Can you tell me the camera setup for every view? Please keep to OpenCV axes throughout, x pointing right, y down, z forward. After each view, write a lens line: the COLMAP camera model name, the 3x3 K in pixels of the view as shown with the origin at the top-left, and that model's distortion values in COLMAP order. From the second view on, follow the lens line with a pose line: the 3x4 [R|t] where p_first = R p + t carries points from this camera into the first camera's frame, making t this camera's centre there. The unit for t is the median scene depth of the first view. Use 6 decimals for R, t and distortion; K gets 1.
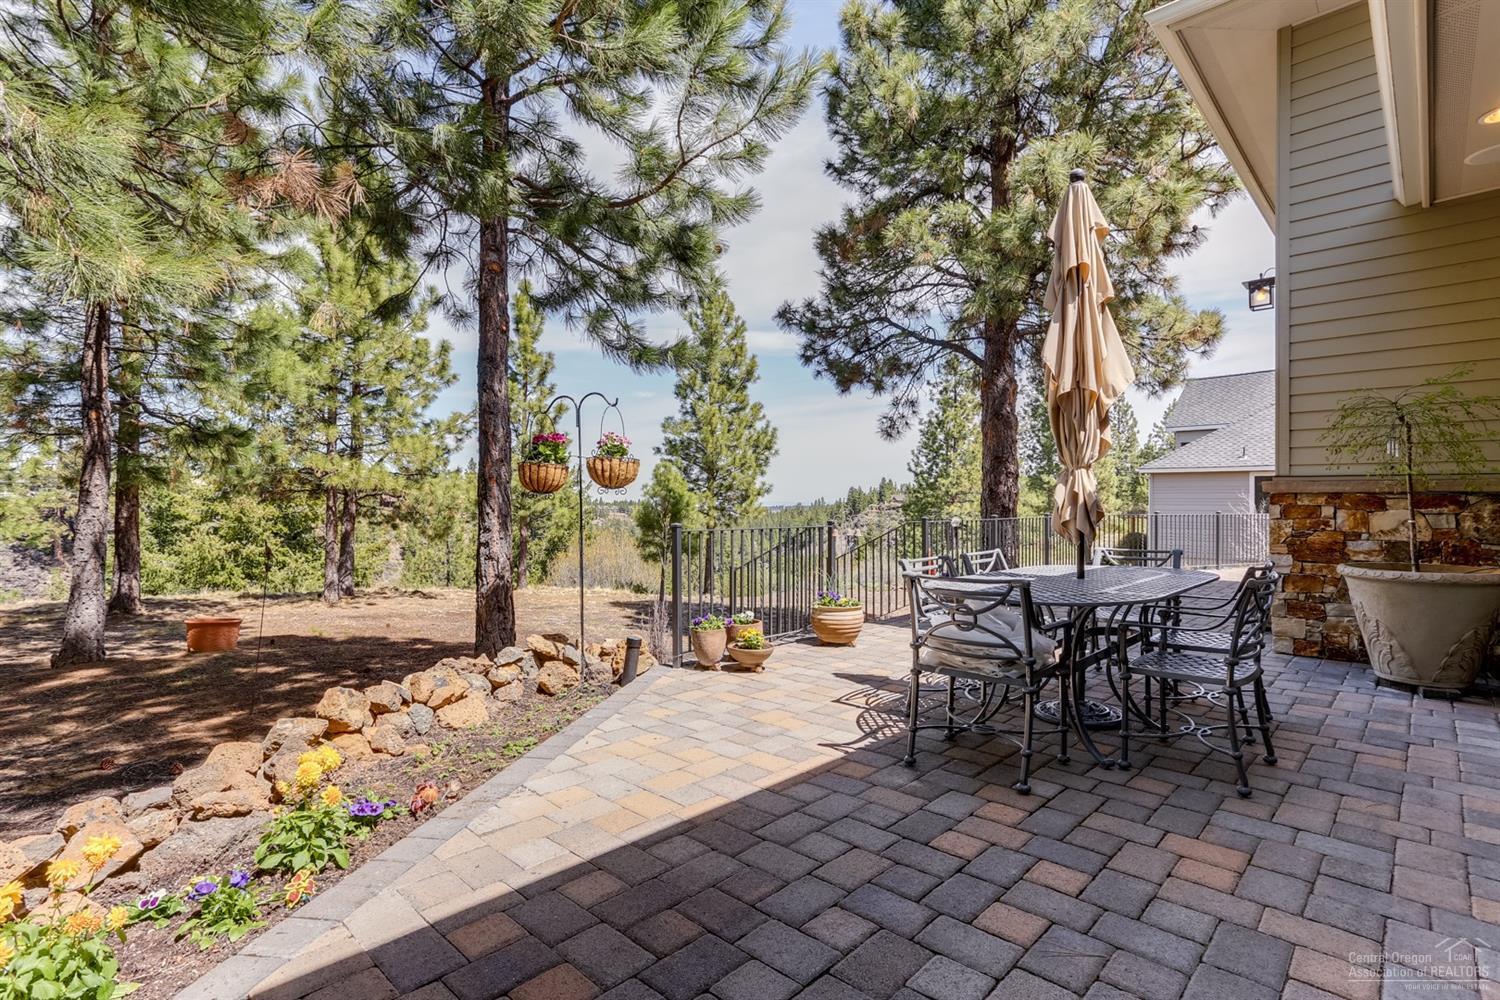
lens RADIAL K [[712.2, 0, 750.0], [0, 712.2, 500.0], [0, 0, 1]] dist [-0.024153, 0.000251]
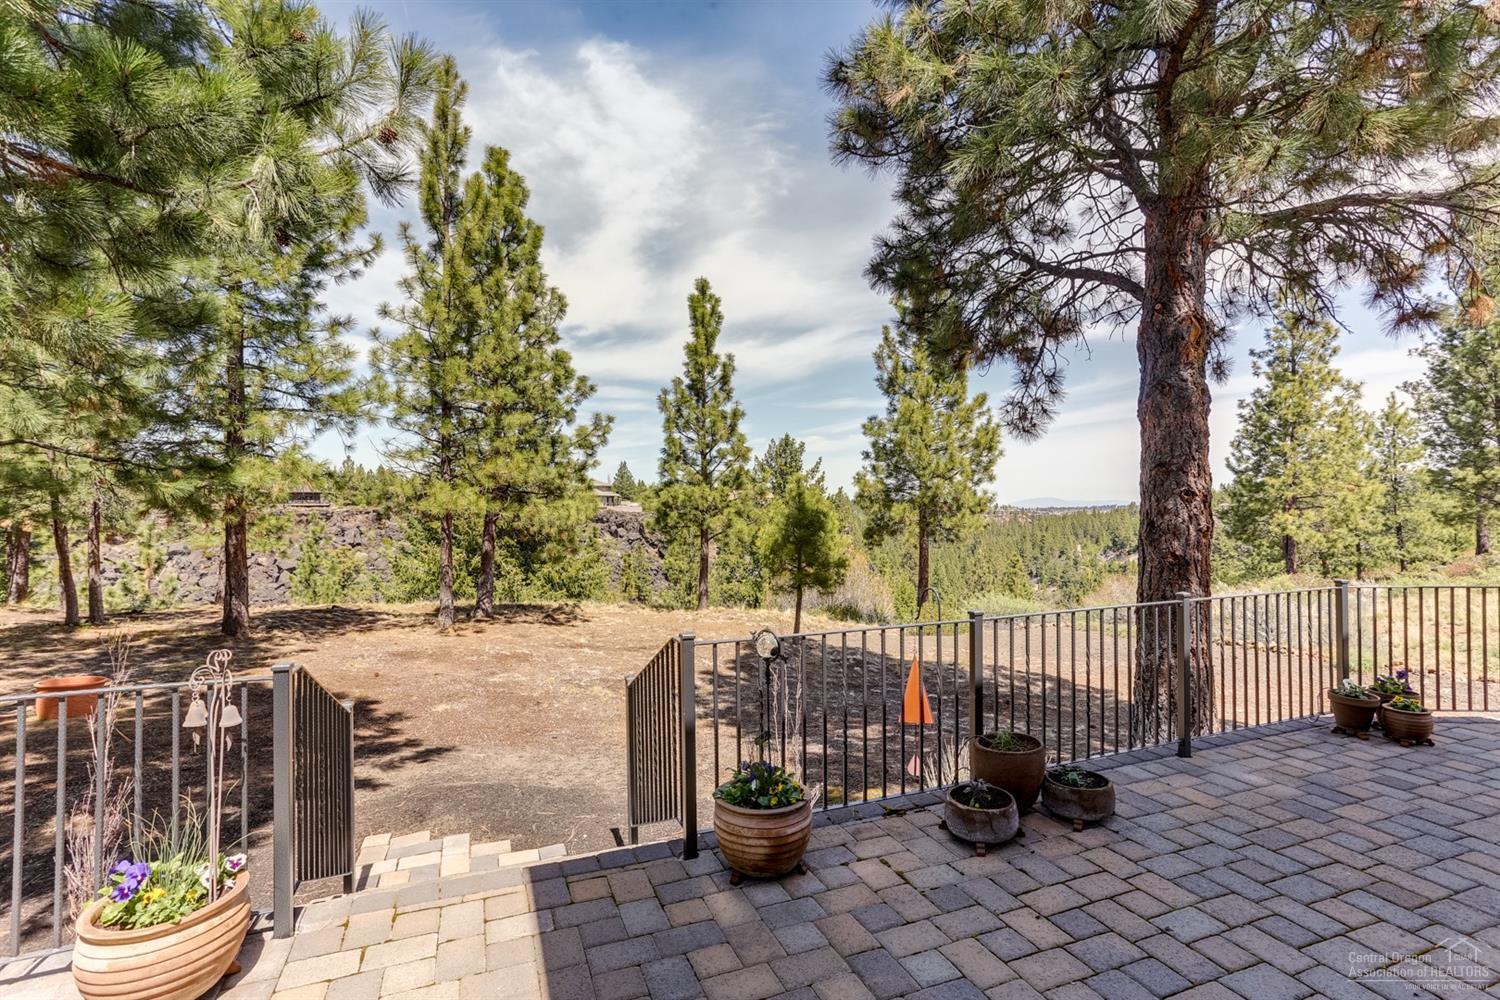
lens RADIAL K [[712.2, 0, 750.0], [0, 712.2, 500.0], [0, 0, 1]] dist [-0.024153, 0.000251]
pose [[0.912752, -0.010339, -0.408383, 0.071167], [0.009359, 0.999947, -0.004398, -0.008638], [0.408406, 0.000192, 0.912800, 0.097754]]
